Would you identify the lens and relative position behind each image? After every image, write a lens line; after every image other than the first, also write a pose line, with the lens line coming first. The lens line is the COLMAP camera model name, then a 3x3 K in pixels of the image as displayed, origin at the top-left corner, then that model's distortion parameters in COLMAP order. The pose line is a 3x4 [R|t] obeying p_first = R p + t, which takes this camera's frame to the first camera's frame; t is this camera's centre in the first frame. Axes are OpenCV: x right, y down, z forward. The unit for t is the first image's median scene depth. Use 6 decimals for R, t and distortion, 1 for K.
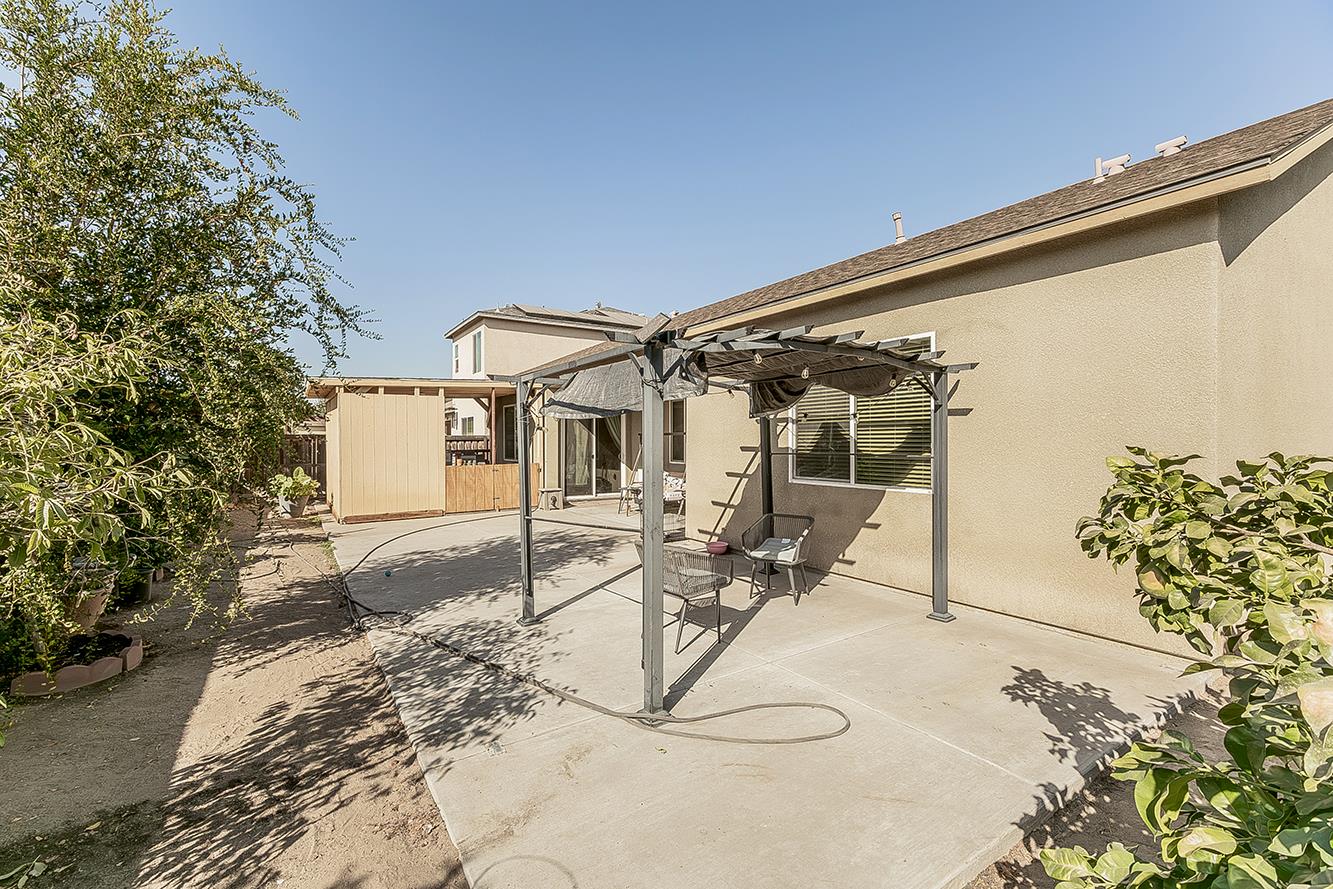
lens RADIAL K [[560.8, 0, 630.9], [0, 560.8, 442.4], [0, 0, 1]] dist [0.012667, 0.000285]
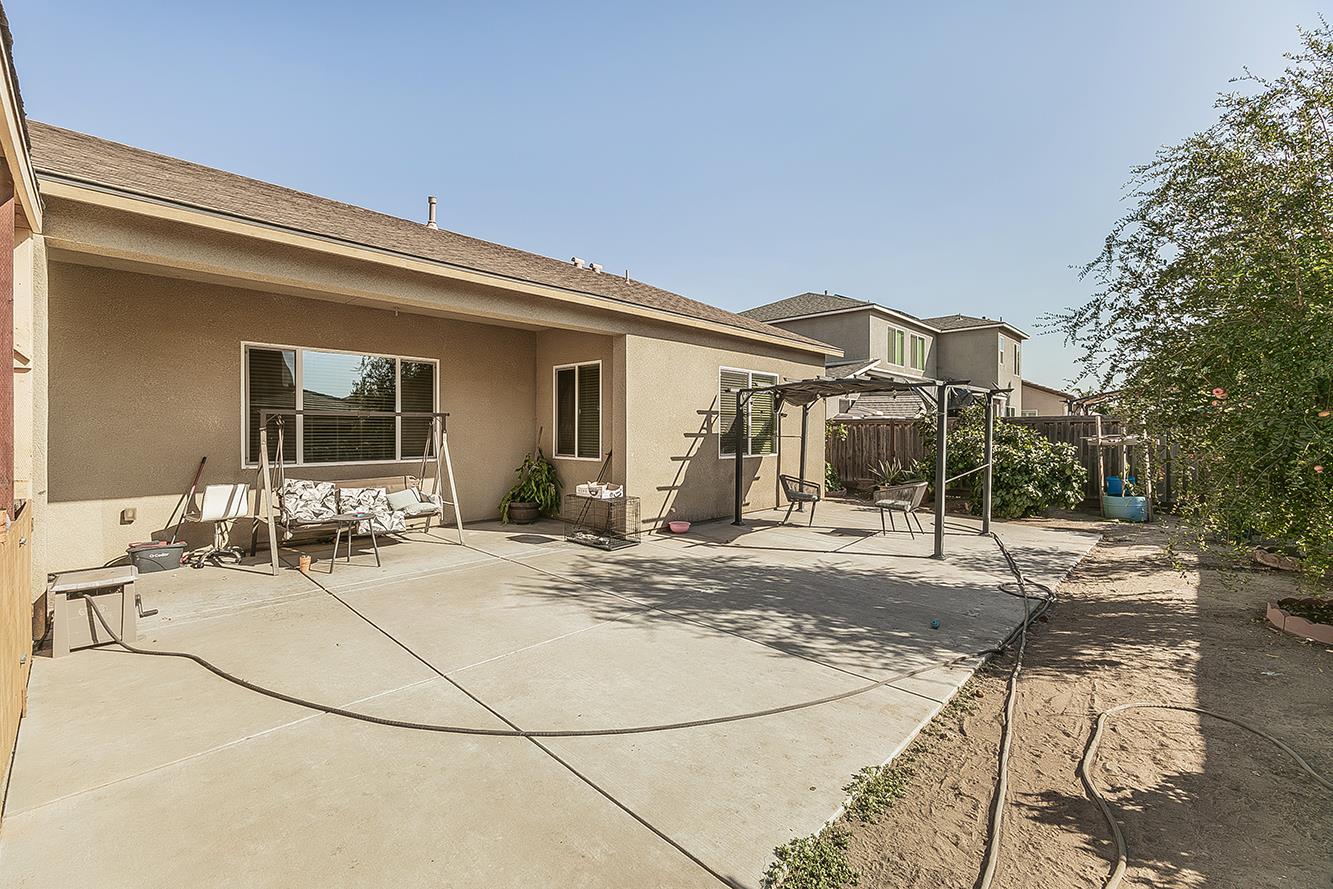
lens RADIAL K [[551.6, 0, 666.1], [0, 551.6, 436.3], [0, 0, 1]] dist [0.005317, 0.000269]
pose [[-0.253050, -0.007631, 0.967423, -1.263348], [0.000834, 0.999967, 0.008106, 0.007184], [-0.967453, 0.002858, -0.253036, 1.900294]]
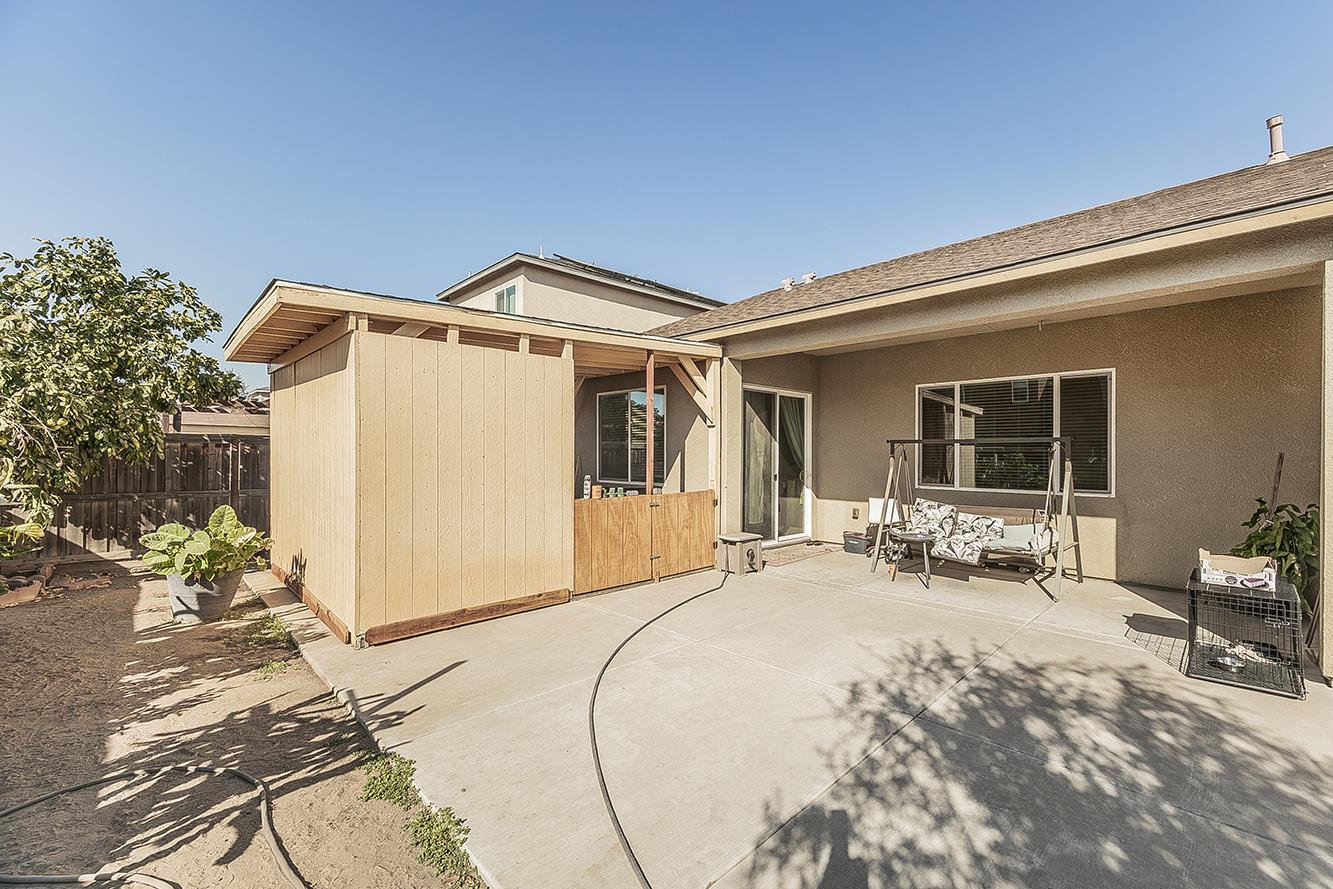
lens RADIAL K [[560.8, 0, 705.3], [0, 560.8, 453.8], [0, 0, 1]] dist [0.012667, 0.000285]
pose [[0.970602, 0.008807, 0.240531, -0.654208], [-0.008168, 0.999960, -0.003655, 0.003808], [-0.240553, 0.001583, 0.970635, 0.951257]]
